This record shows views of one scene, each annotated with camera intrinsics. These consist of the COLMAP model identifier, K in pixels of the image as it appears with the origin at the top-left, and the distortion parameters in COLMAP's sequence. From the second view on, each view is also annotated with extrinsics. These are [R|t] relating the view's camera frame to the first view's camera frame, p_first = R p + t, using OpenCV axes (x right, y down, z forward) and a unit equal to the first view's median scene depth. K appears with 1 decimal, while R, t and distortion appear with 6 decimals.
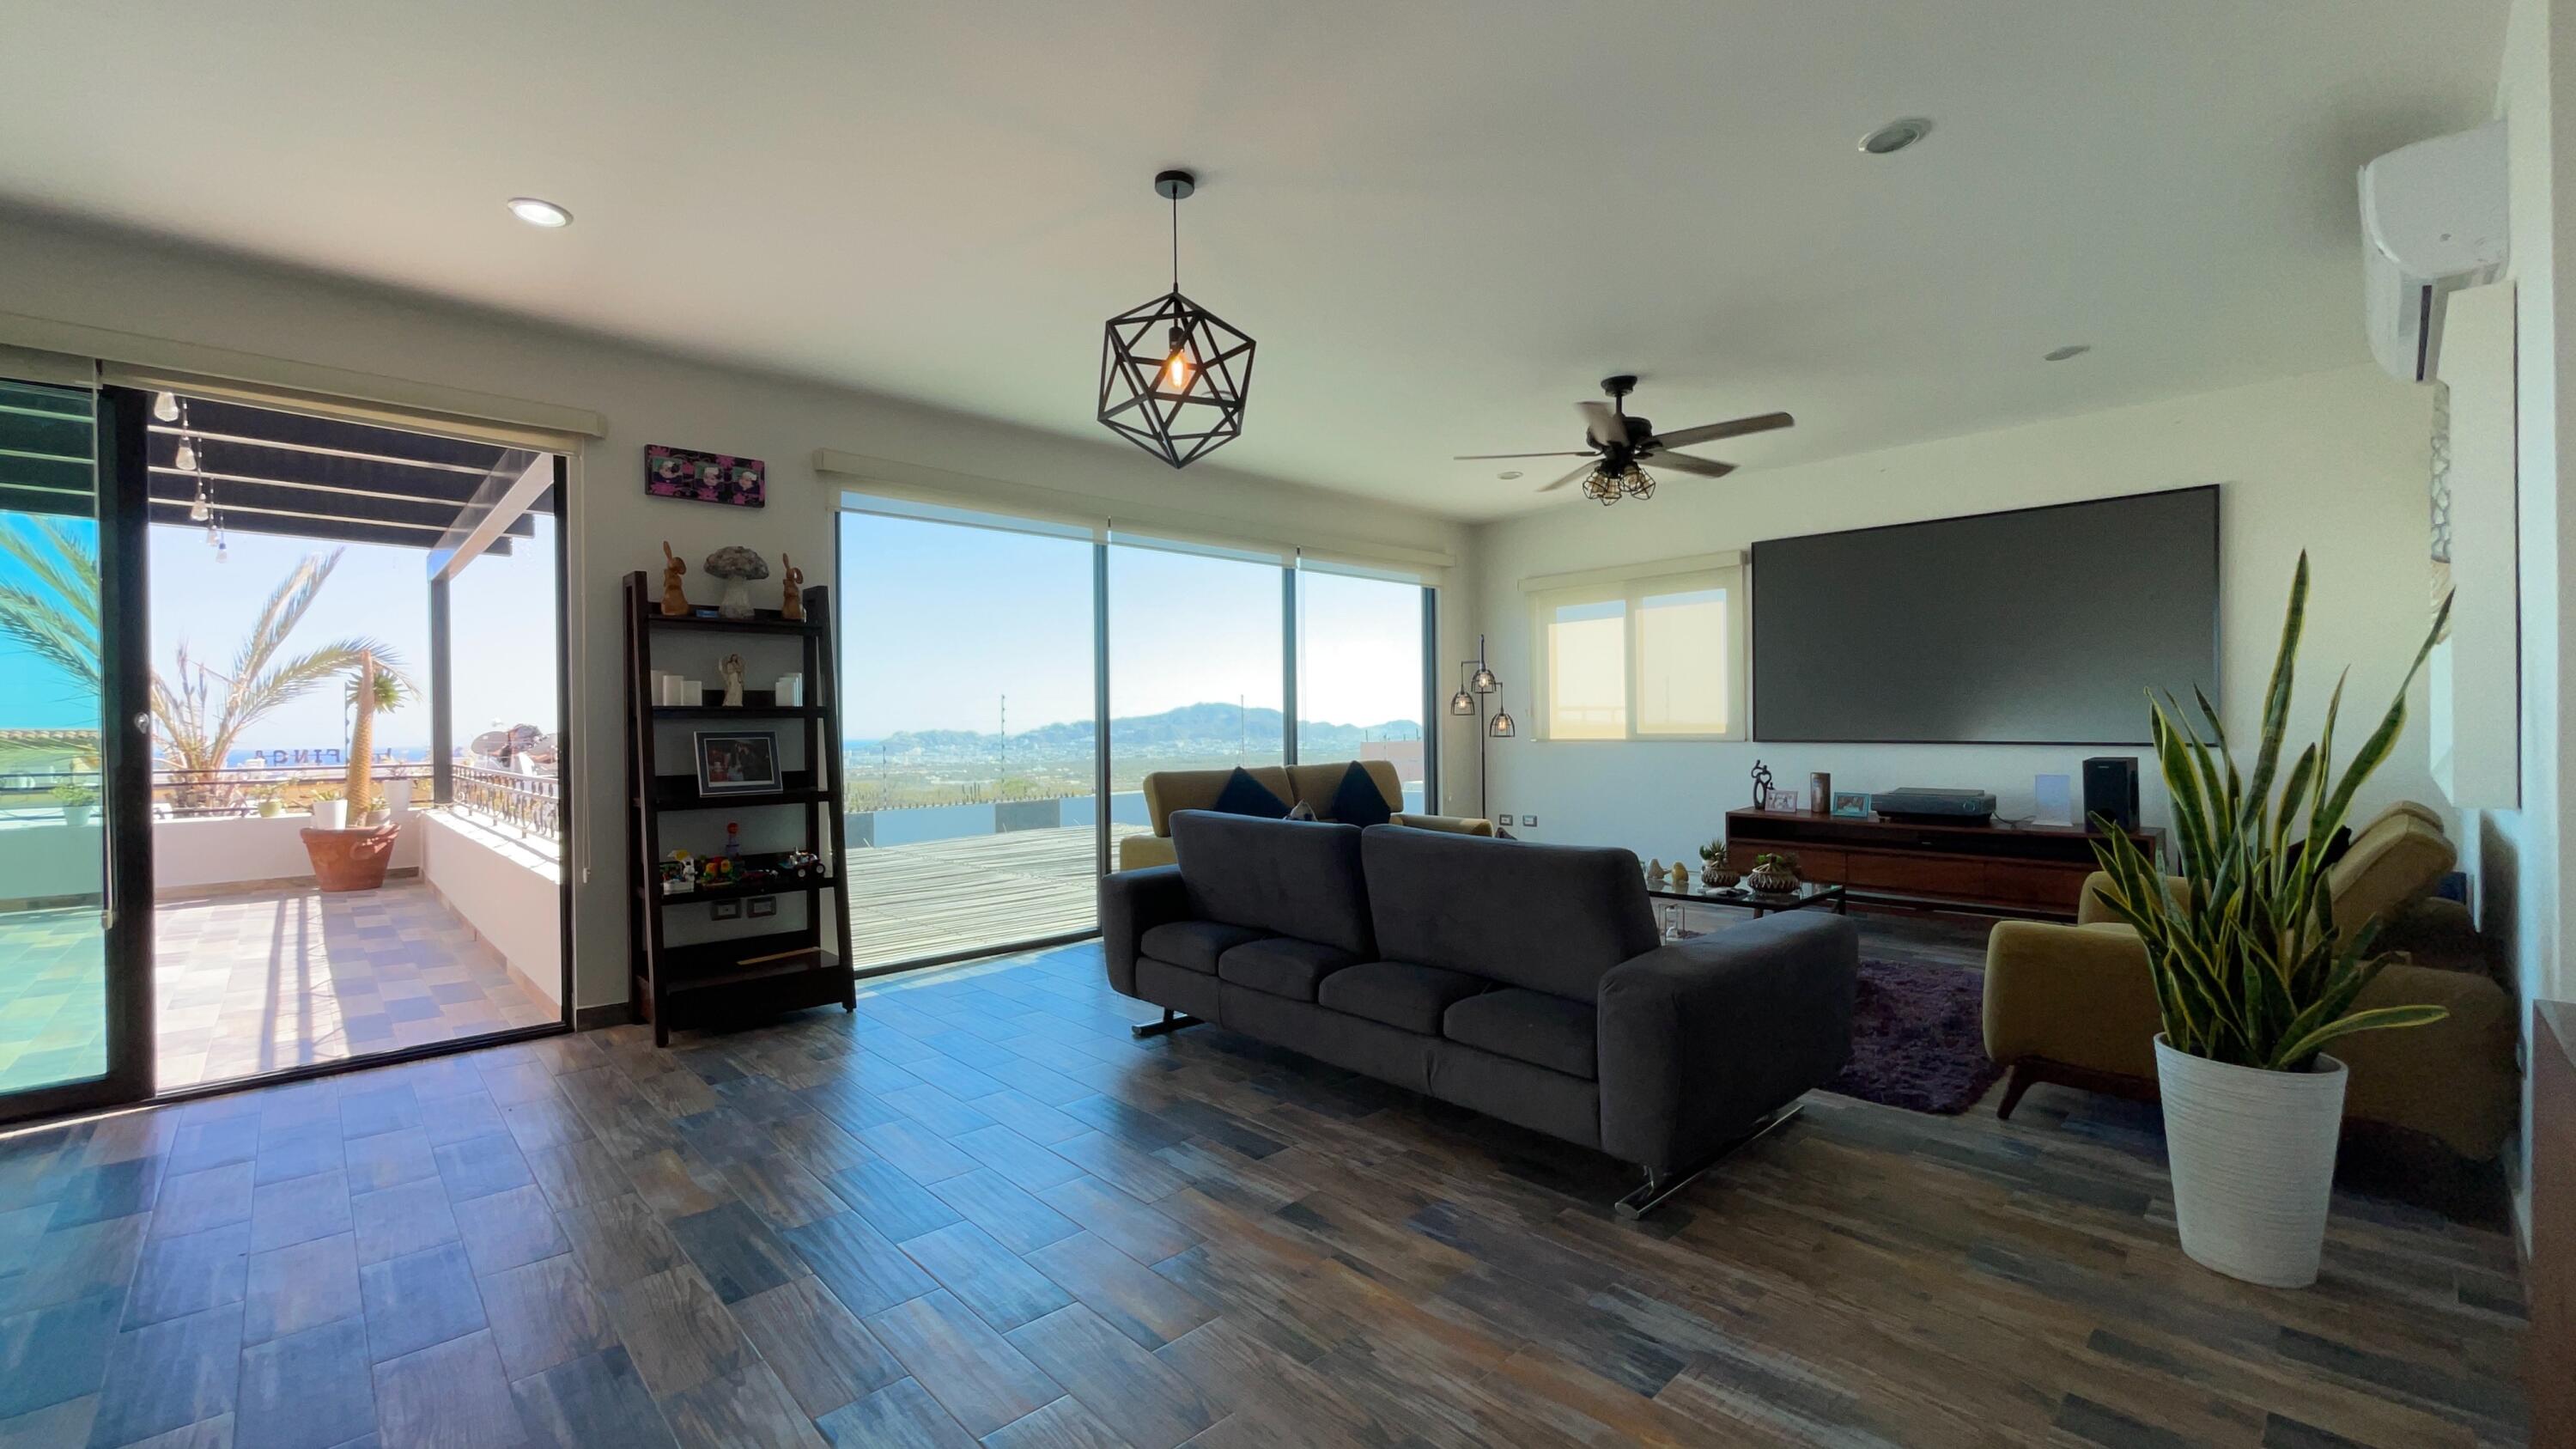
lens RADIAL K [[1041.5, 0, 1276.0], [0, 1041.5, 725.1], [0, 0, 1]] dist [0.002343, 0.000072]
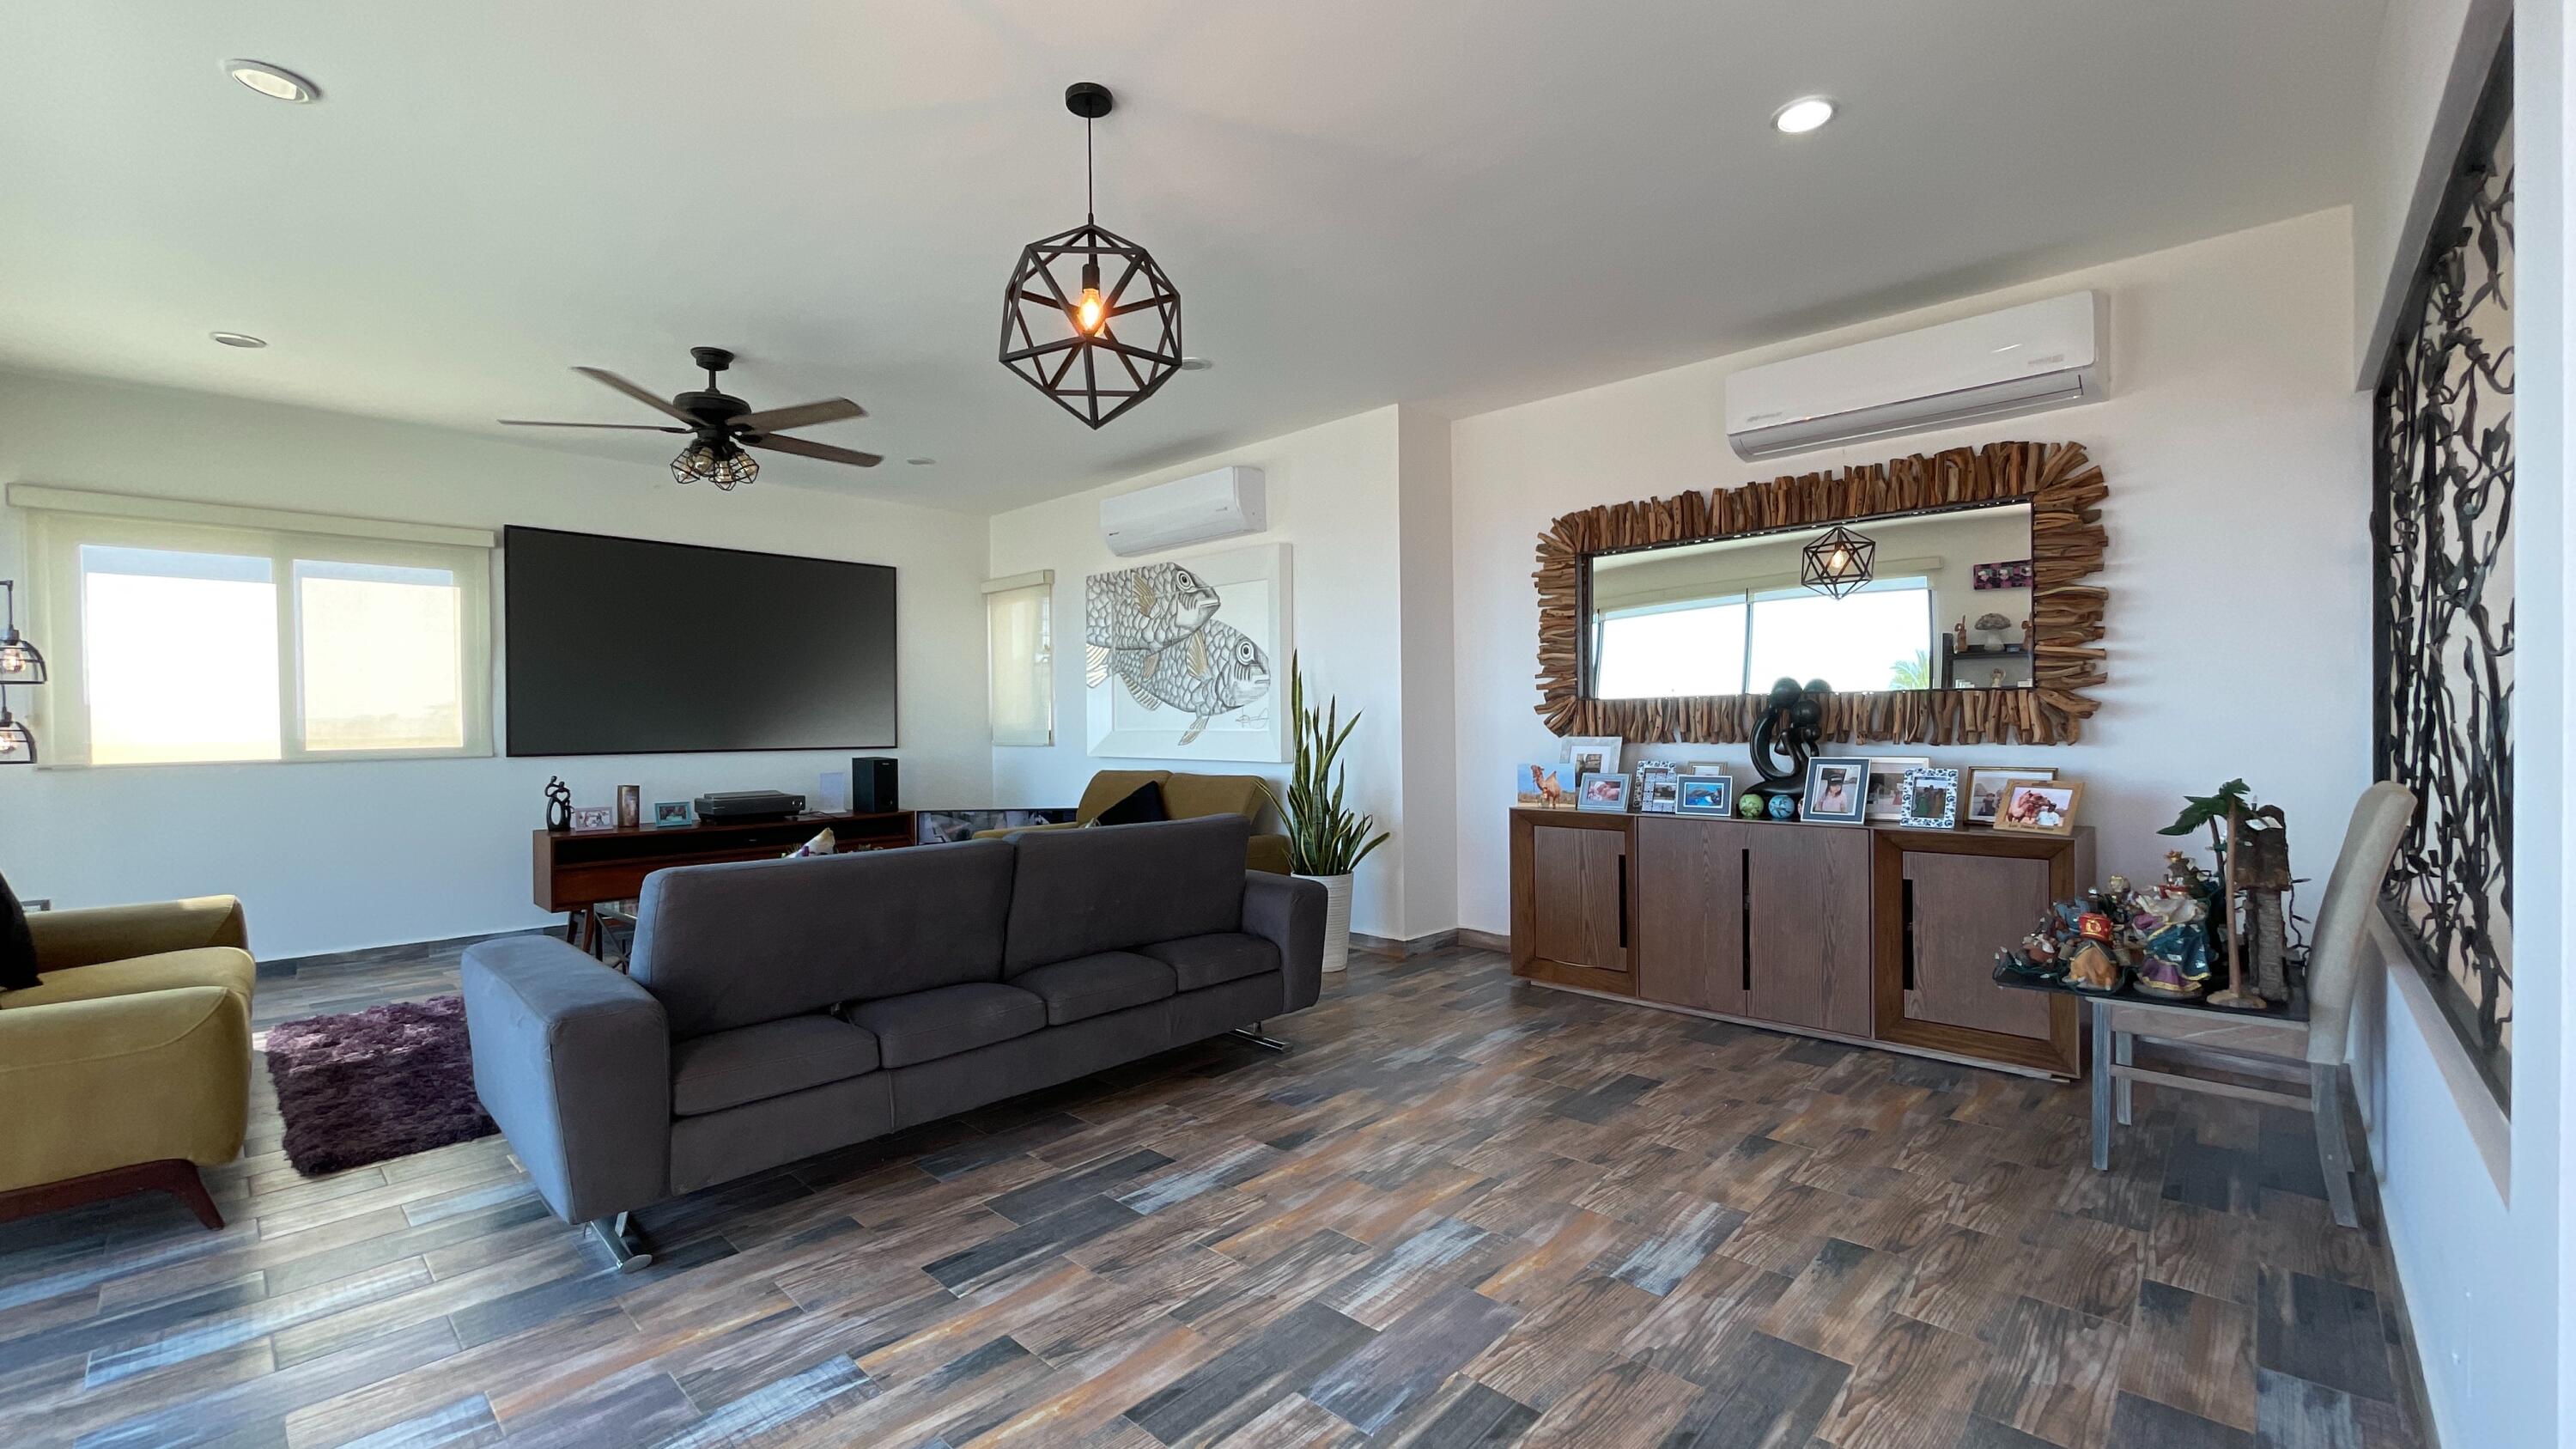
lens RADIAL K [[1050.3, 0, 1288.0], [0, 1050.3, 724.5], [0, 0, 1]] dist [0.002773, 0.000590]
pose [[-0.061394, 0.007637, 0.998084, -0.957924], [0.012518, 0.999898, -0.006881, 0.007391], [-0.998035, 0.012071, -0.061484, 0.881857]]
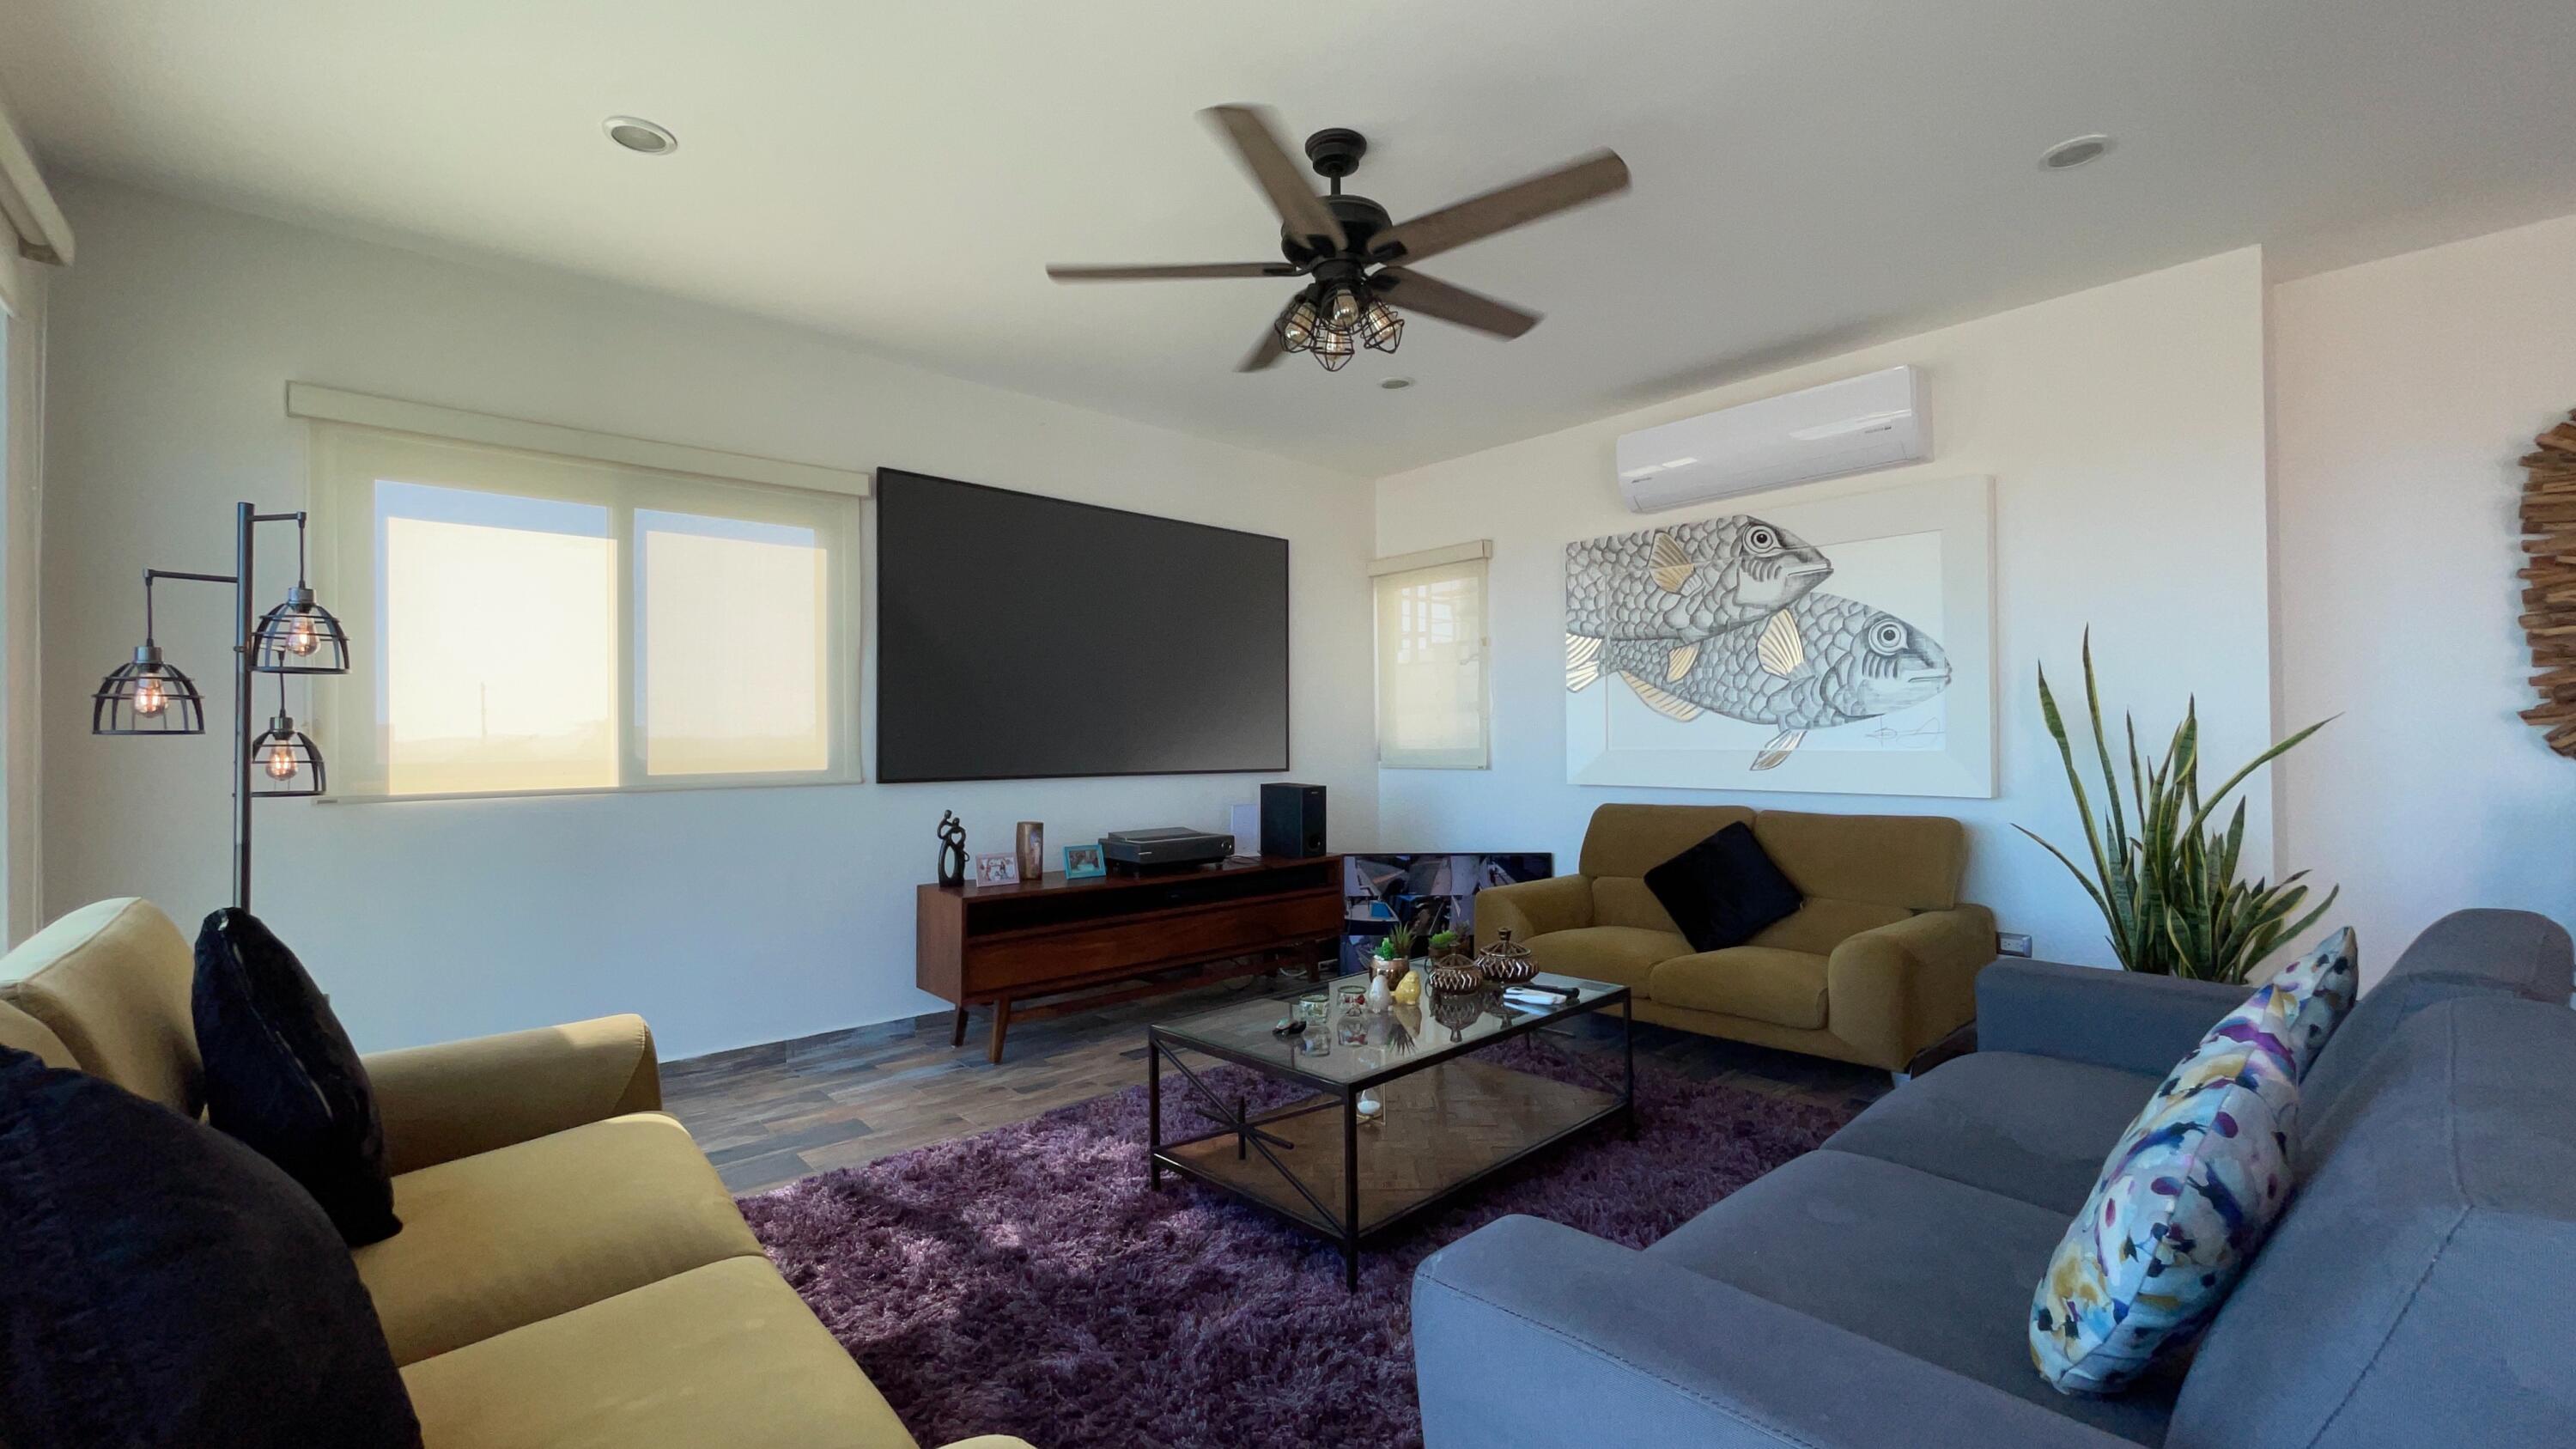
lens RADIAL K [[1041.5, 0, 1276.0], [0, 1041.5, 725.1], [0, 0, 1]] dist [0.002343, 0.000072]
pose [[0.009899, 0.025547, 0.999625, -0.358845], [0.009744, 0.999624, -0.025643, -0.000971], [-0.999904, 0.009994, 0.009646, 1.618934]]
